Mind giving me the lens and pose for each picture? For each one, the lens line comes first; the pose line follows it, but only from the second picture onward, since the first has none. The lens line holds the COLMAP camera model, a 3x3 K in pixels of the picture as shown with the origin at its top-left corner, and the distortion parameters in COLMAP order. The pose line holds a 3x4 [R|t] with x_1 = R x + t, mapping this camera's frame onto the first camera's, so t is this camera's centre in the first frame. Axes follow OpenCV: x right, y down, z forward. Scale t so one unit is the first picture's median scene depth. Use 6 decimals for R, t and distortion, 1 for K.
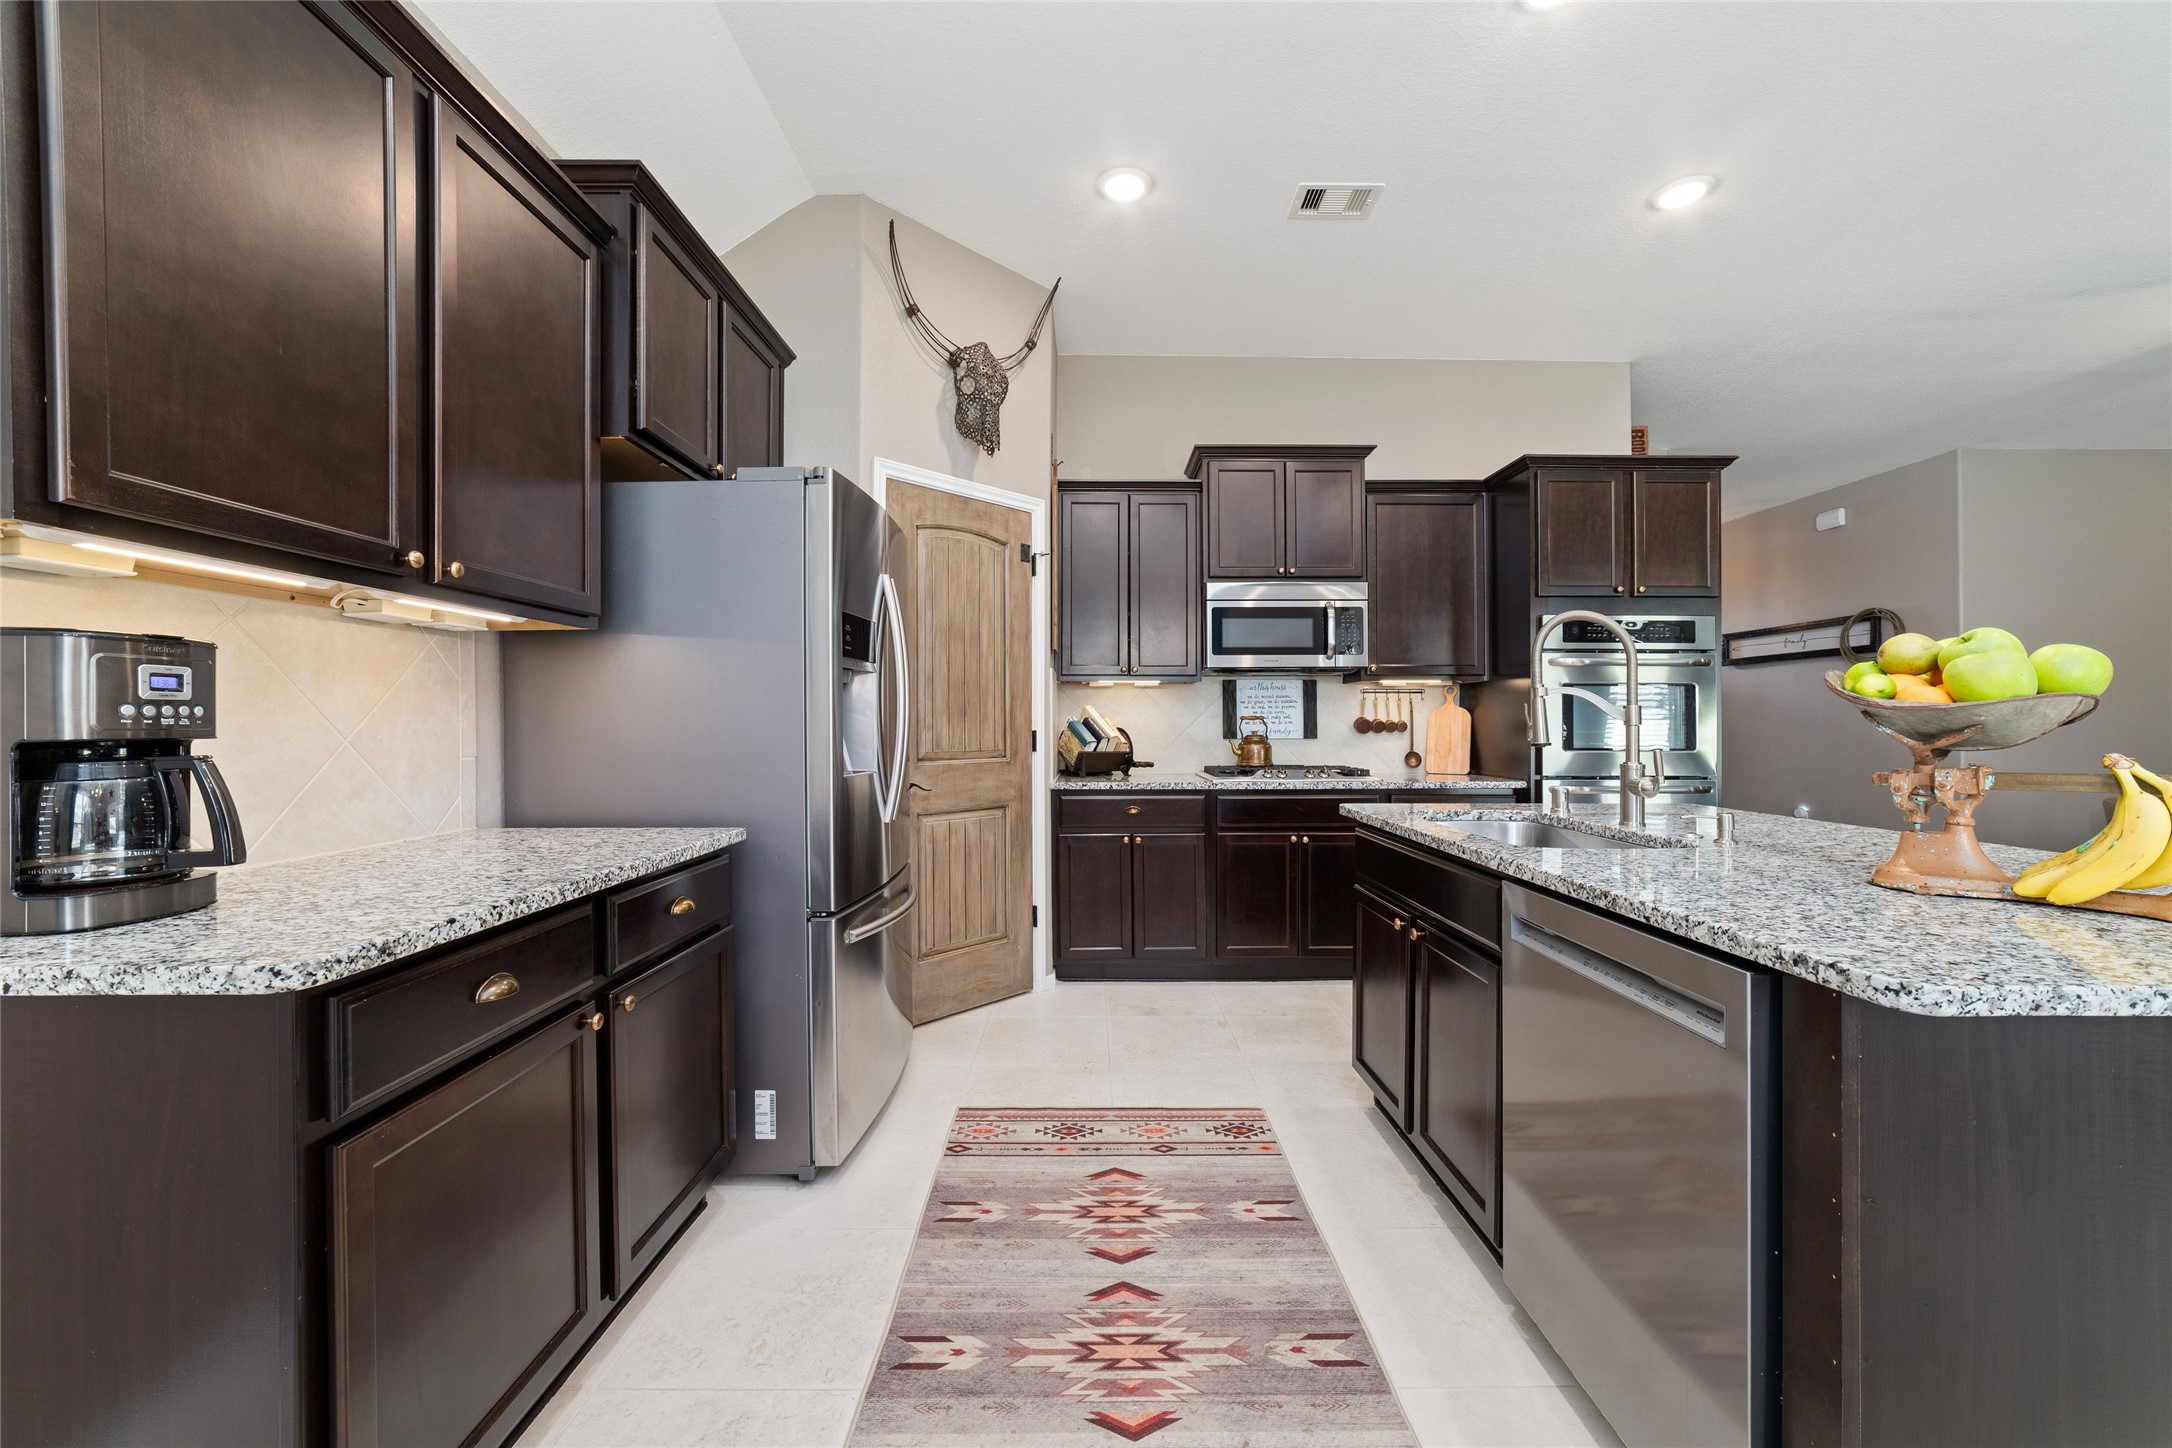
lens RADIAL K [[834.3, 0, 1095.7], [0, 834.3, 723.6], [0, 0, 1]] dist [-0.025199, 0.010285]
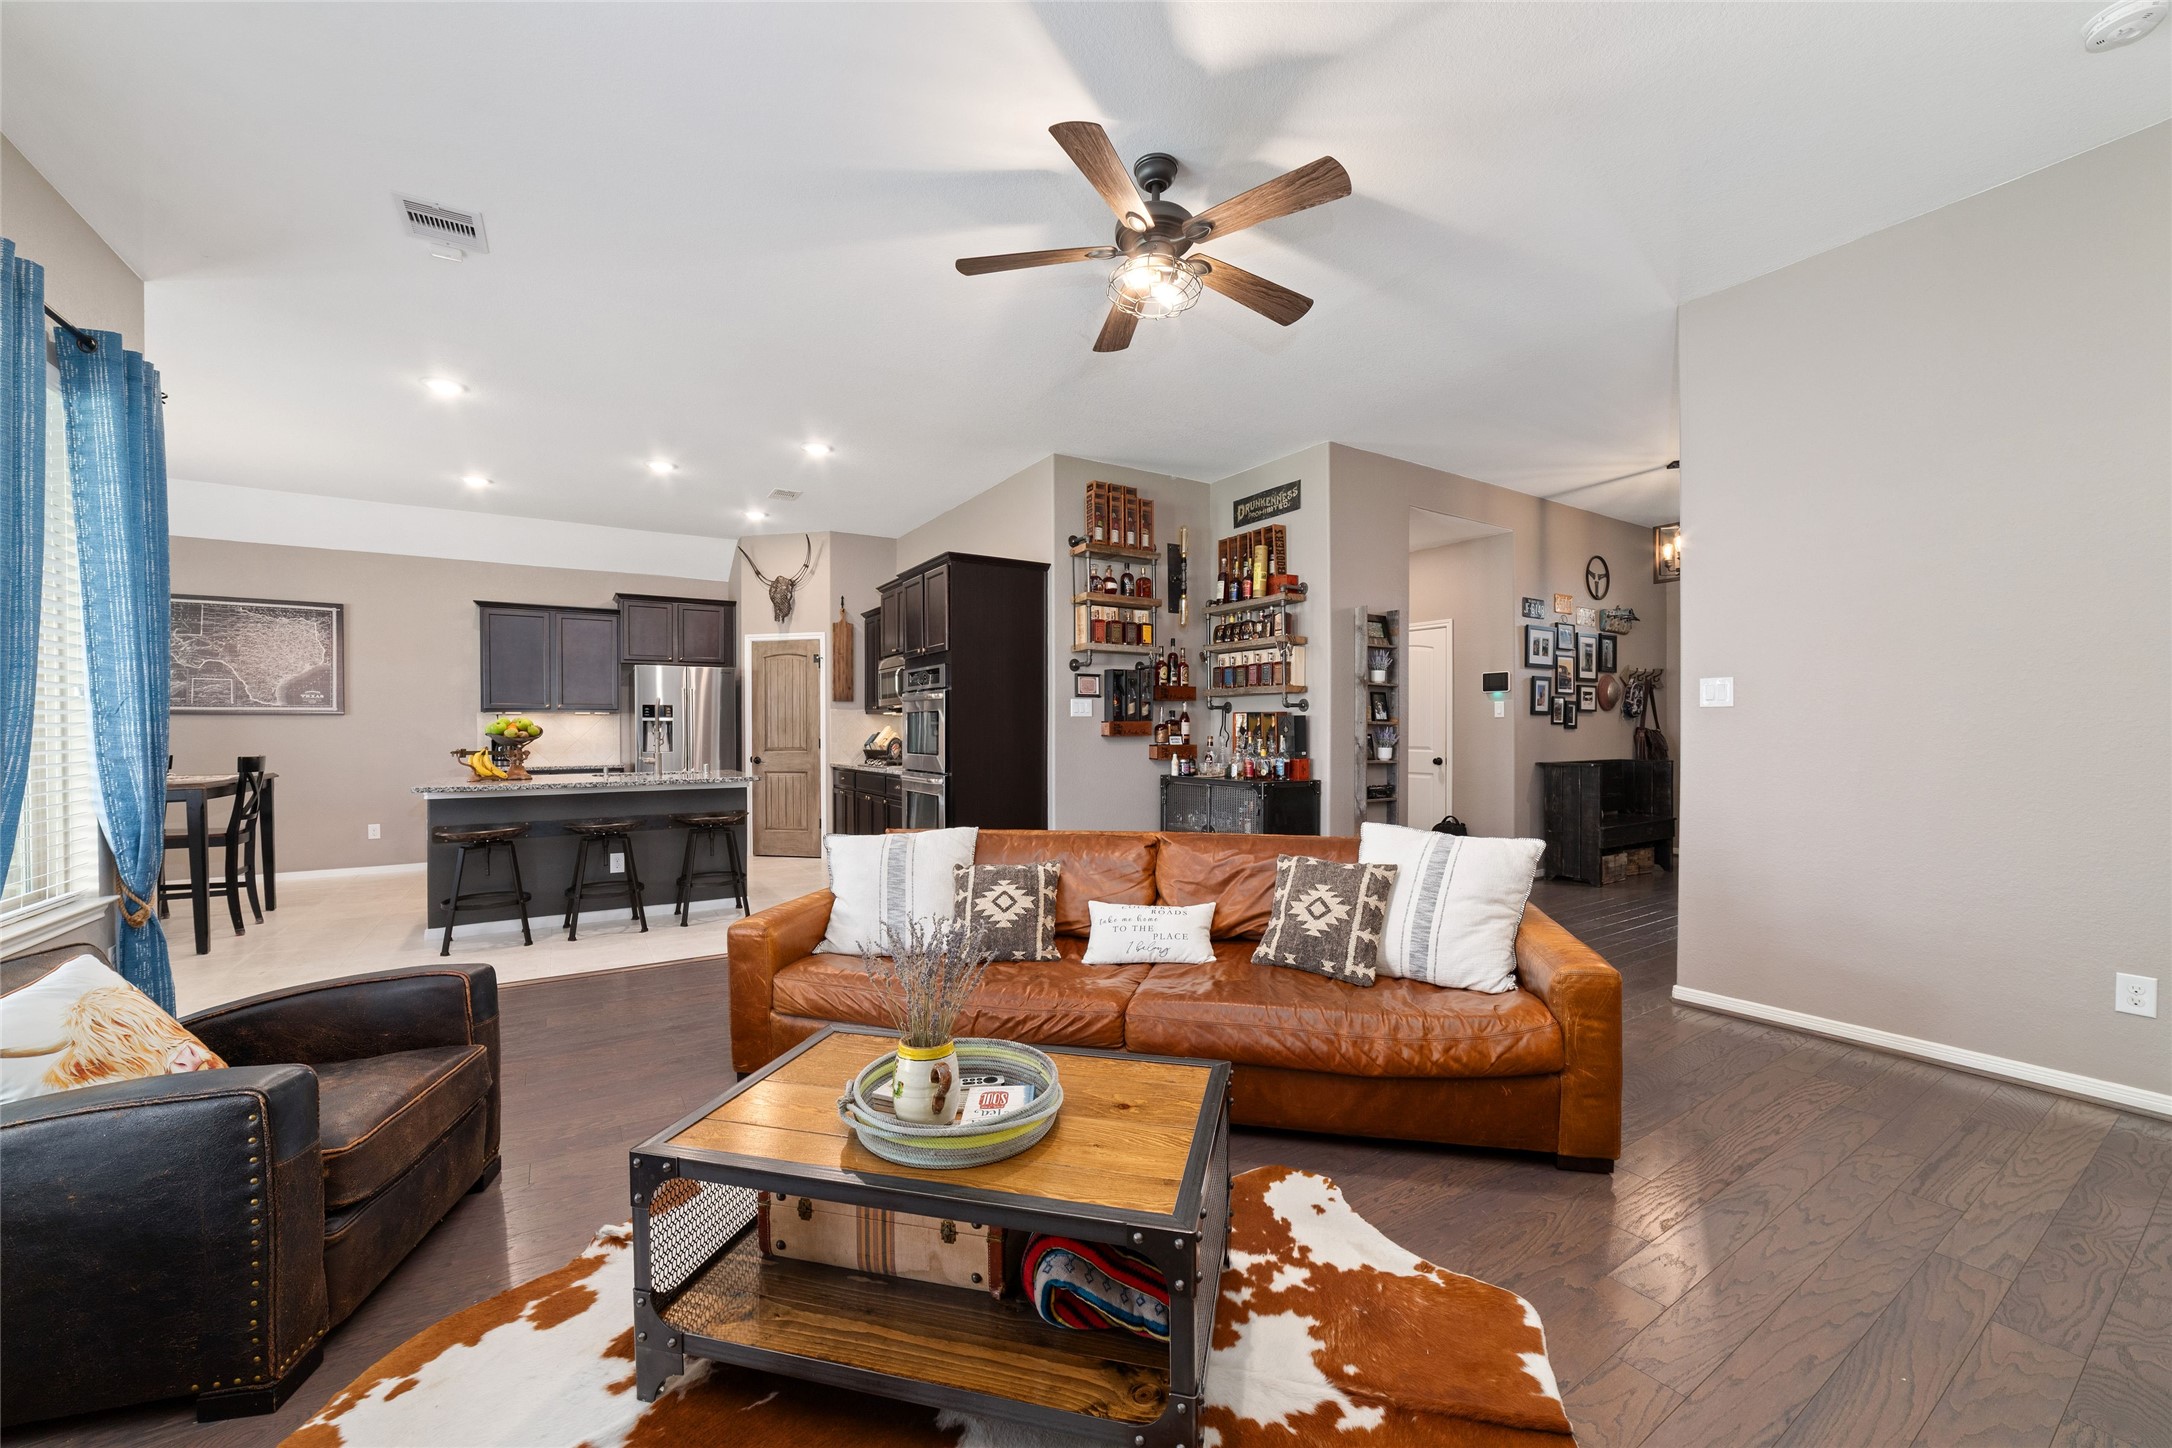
lens RADIAL K [[830.8, 0, 1087.0], [0, 830.8, 731.8], [0, 0, 1]] dist [-0.030388, 0.010167]
pose [[0.538693, -0.000877, -0.842501, 1.975440], [0.005291, 0.999983, 0.002343, -0.010653], [0.842485, -0.005720, 0.538689, 0.388503]]
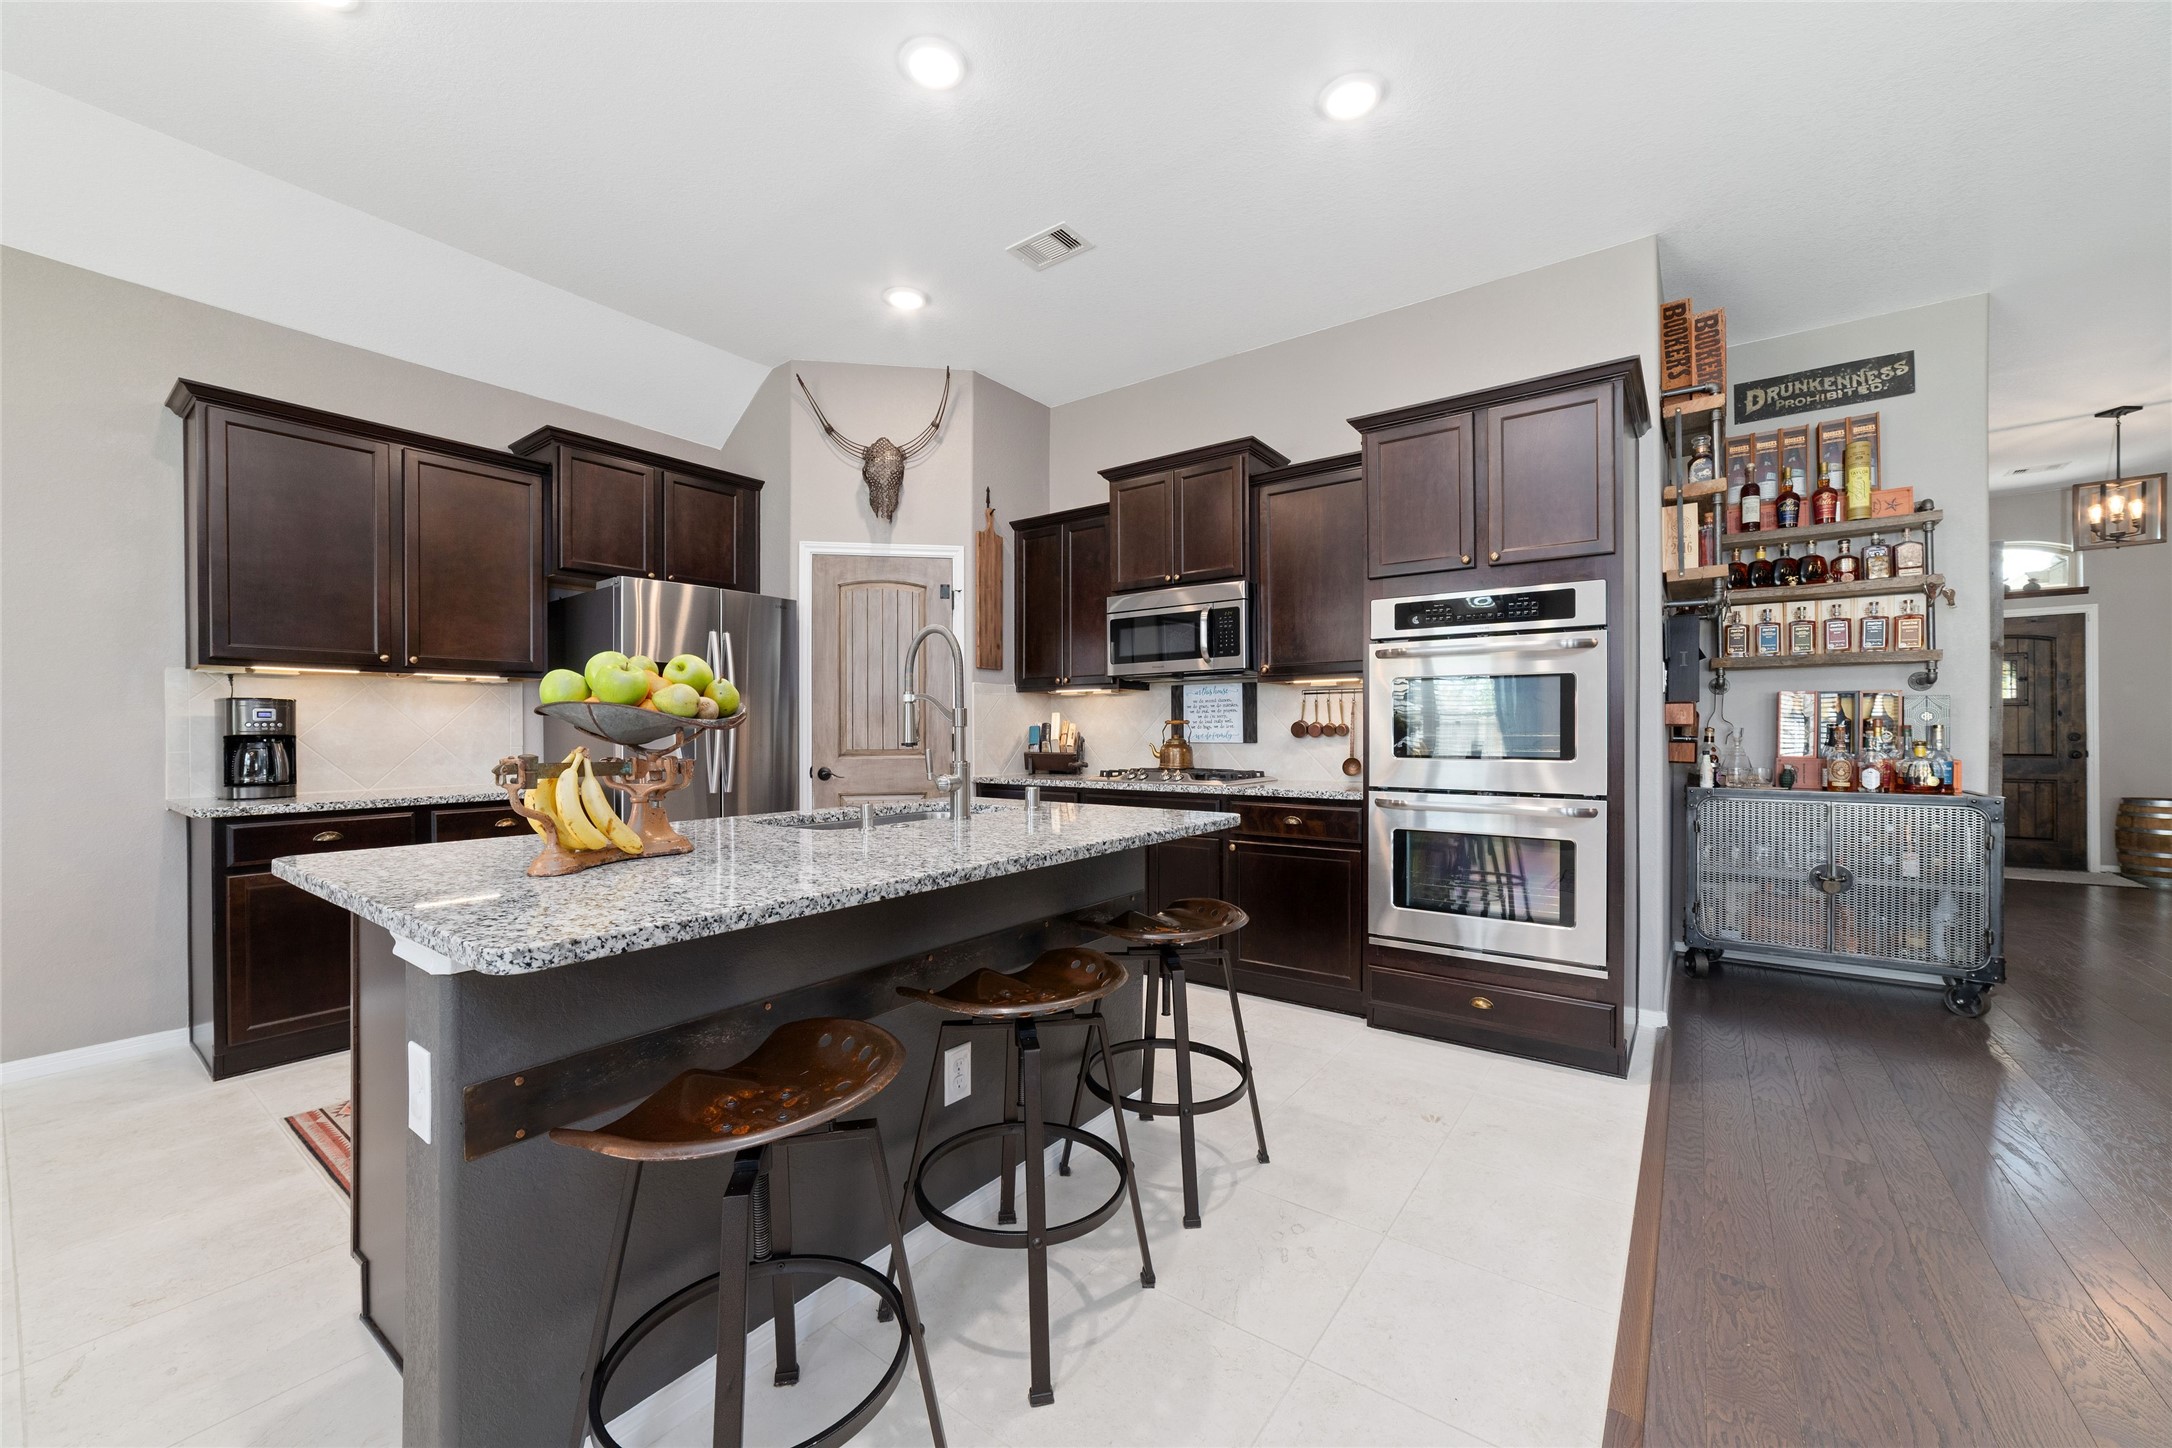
lens RADIAL K [[830.8, 0, 1087.0], [0, 830.8, 731.8], [0, 0, 1]] dist [-0.030388, 0.010167]
pose [[0.800787, -0.001189, -0.598948, 0.761289], [0.002747, 0.999995, 0.001688, 0.003236], [0.598943, -0.002997, 0.800786, 0.123057]]
